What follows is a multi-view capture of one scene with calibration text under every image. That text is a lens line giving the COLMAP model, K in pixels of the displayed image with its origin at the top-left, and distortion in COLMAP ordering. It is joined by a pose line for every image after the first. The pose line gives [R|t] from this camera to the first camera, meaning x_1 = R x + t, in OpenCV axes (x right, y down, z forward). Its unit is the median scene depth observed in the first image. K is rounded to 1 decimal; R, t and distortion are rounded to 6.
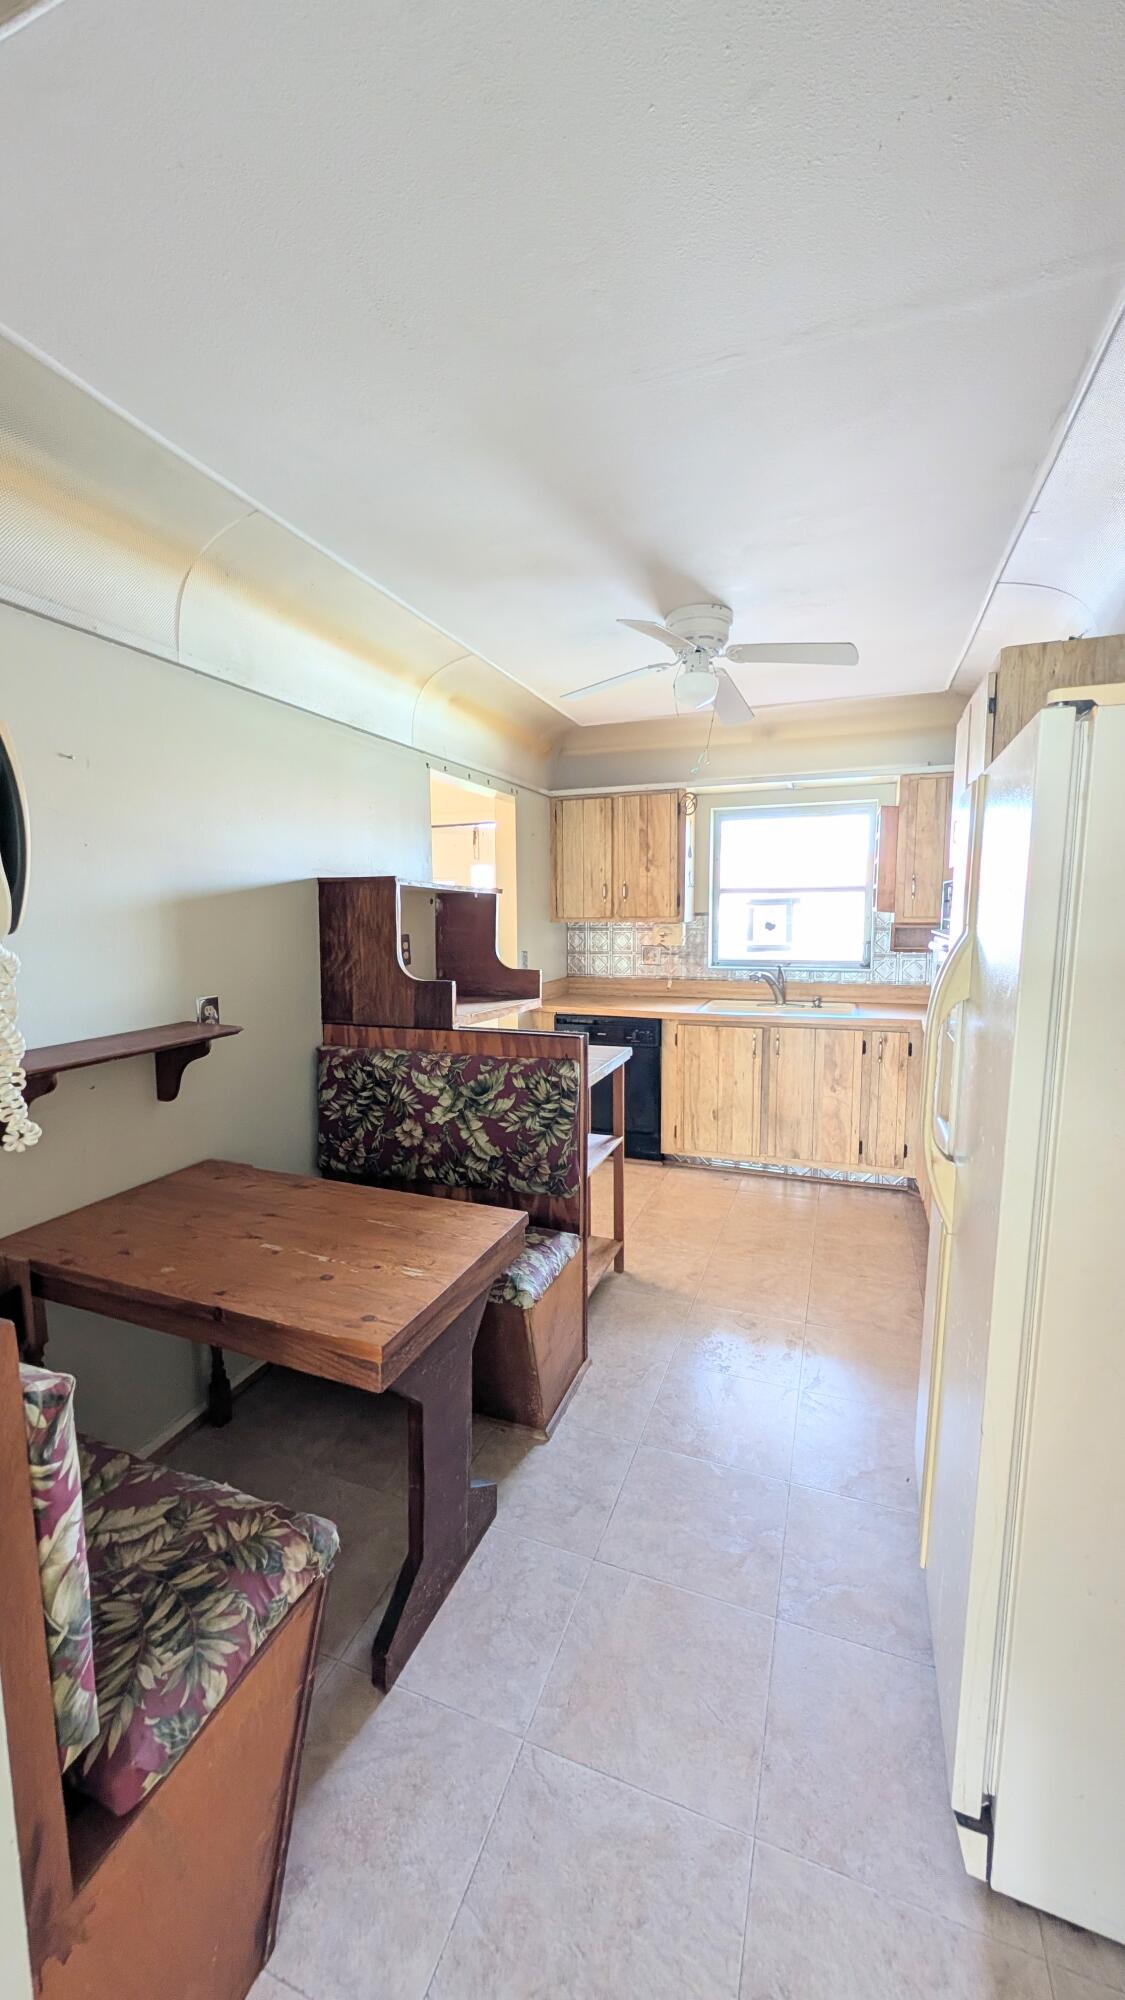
lens RADIAL K [[742.1, 0, 564.8], [0, 742.1, 993.7], [0, 0, 1]] dist [0.000637, -0.000543]
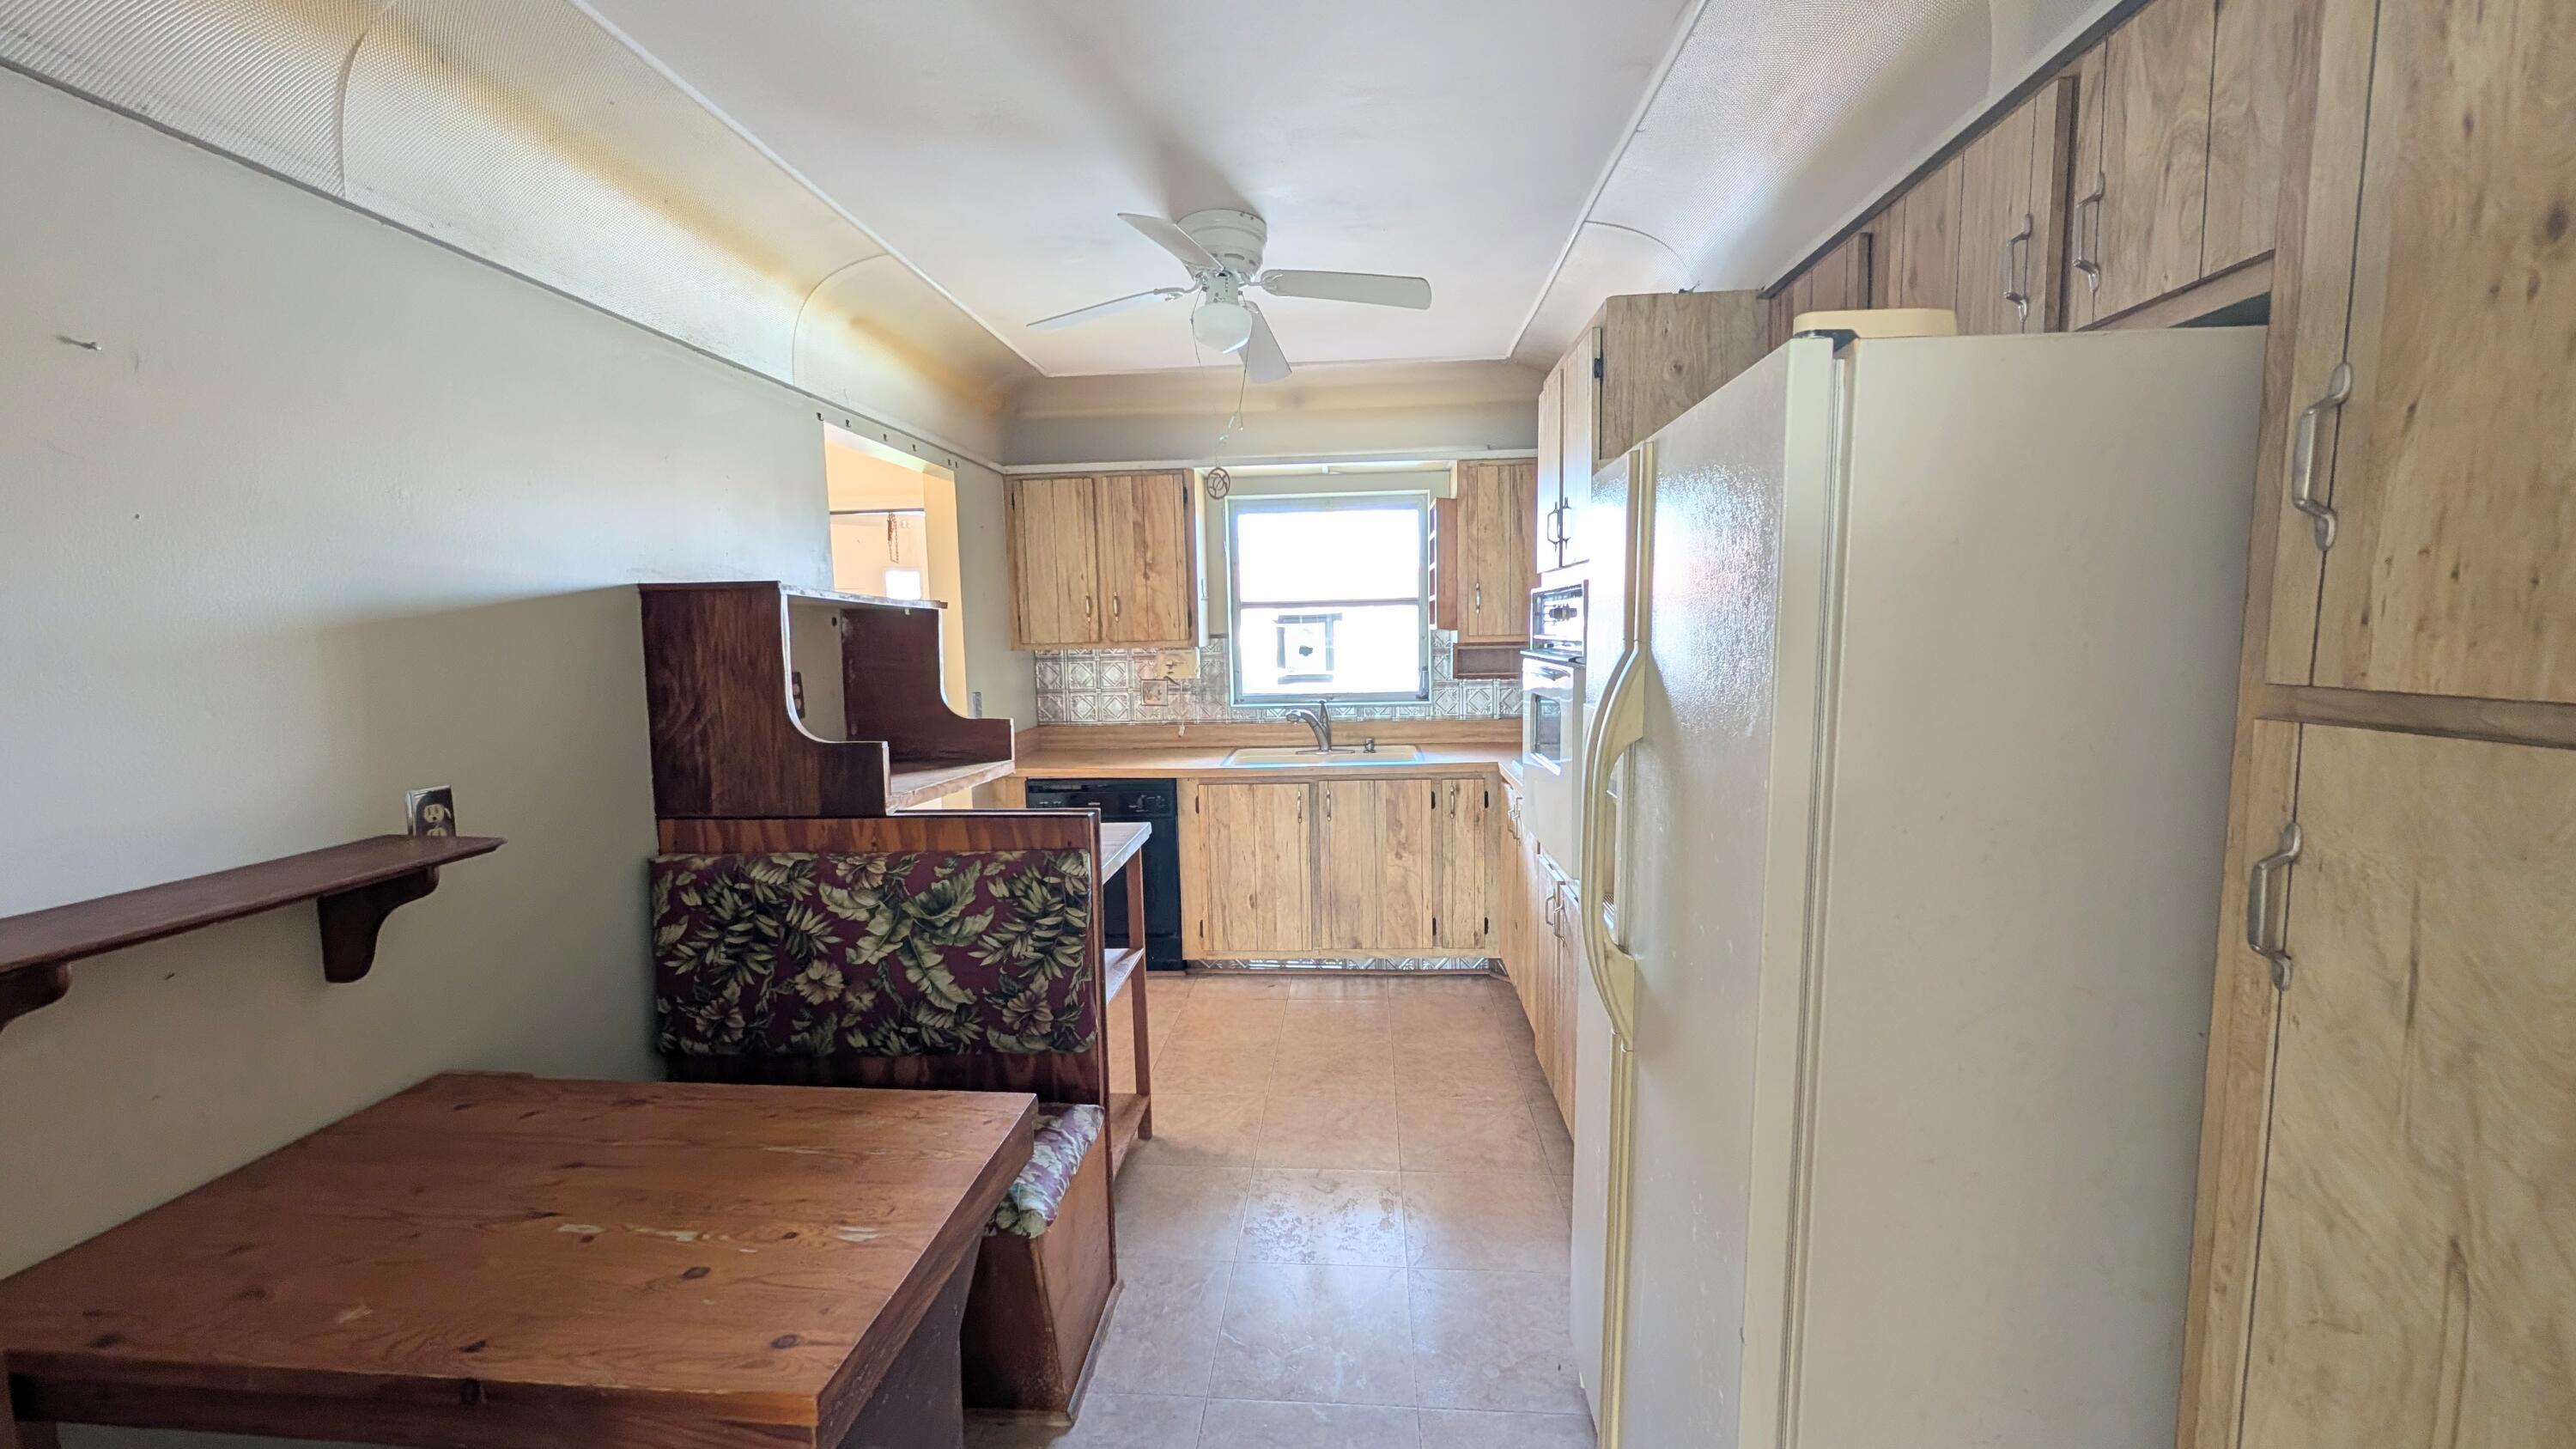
lens RADIAL K [[956.0, 0, 1288.0], [0, 956.0, 729.5], [0, 0, 1]] dist [0.000637, -0.000543]
pose [[0.960225, -0.041042, 0.276194, -0.039726], [0.044322, 0.999001, -0.005640, -0.006808], [-0.275687, 0.017657, 0.961085, 0.091610]]
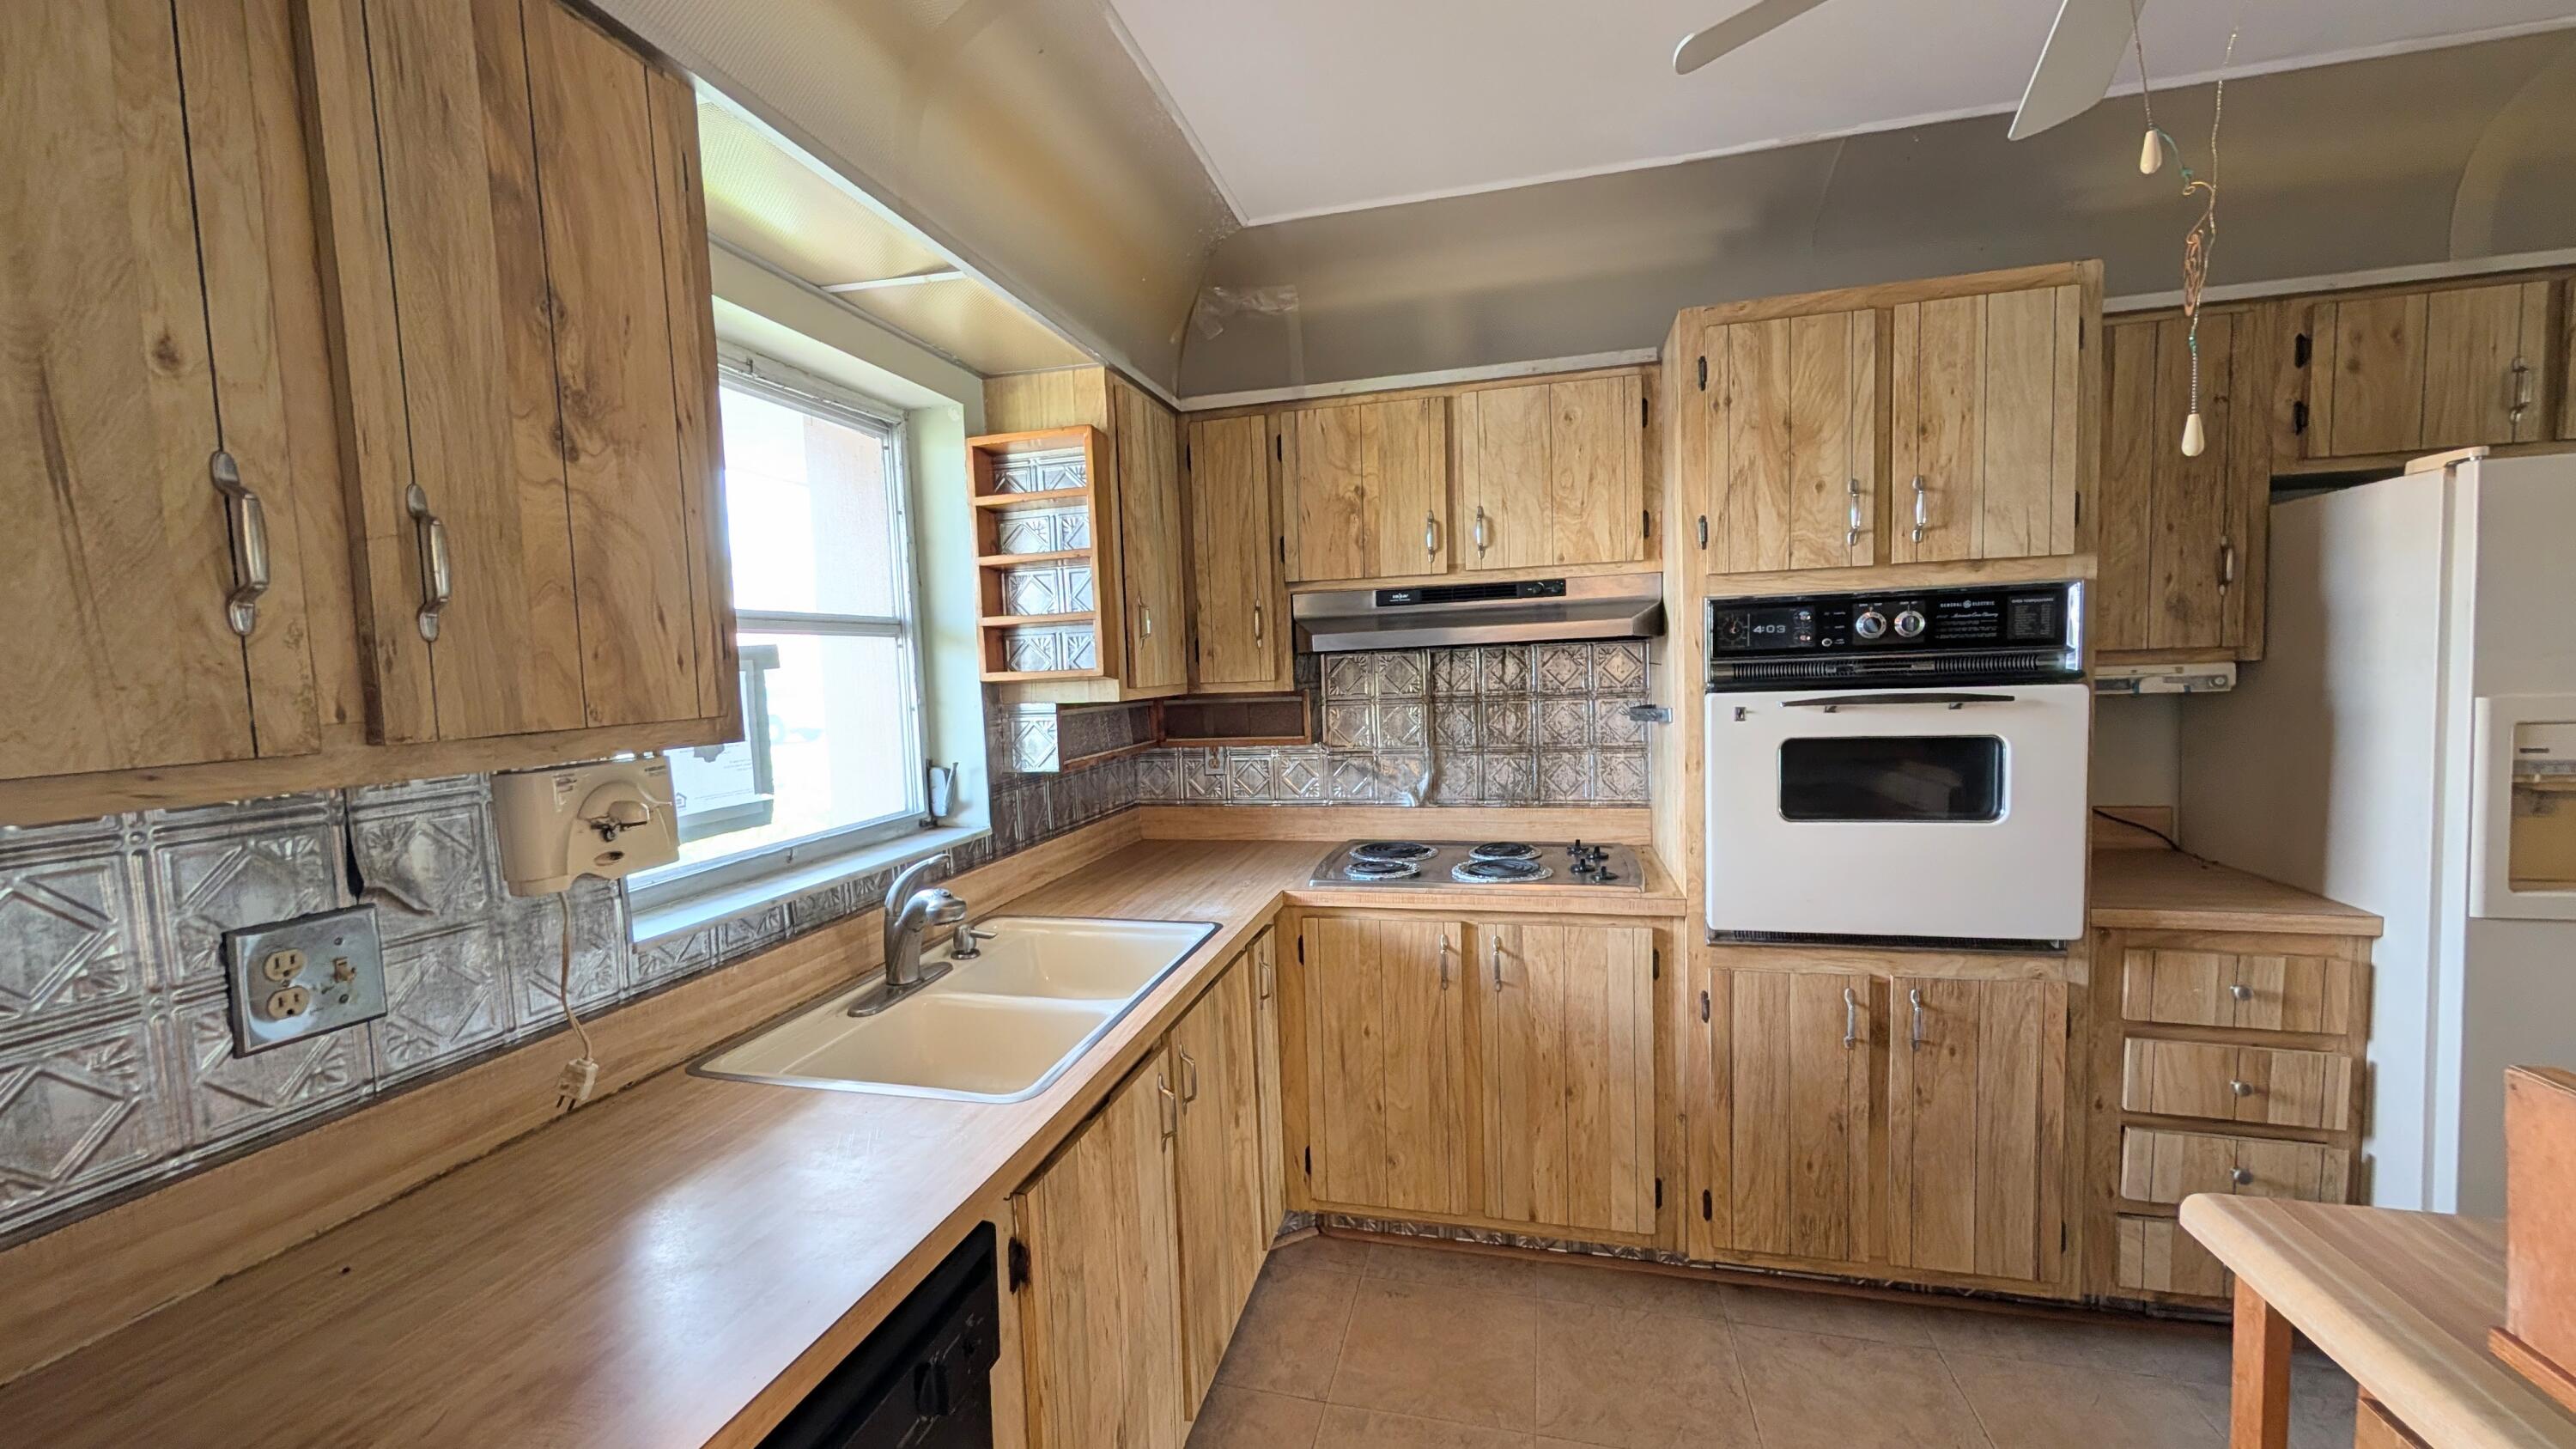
lens RADIAL K [[956.0, 0, 1275.2], [0, 956.0, 745.9], [0, 0, 1]] dist [0.000637, -0.000543]
pose [[-0.090009, -0.059440, 0.994166, -0.218352], [0.155991, 0.985056, 0.073019, -0.166075], [-0.983649, 0.161654, -0.079391, 1.579337]]
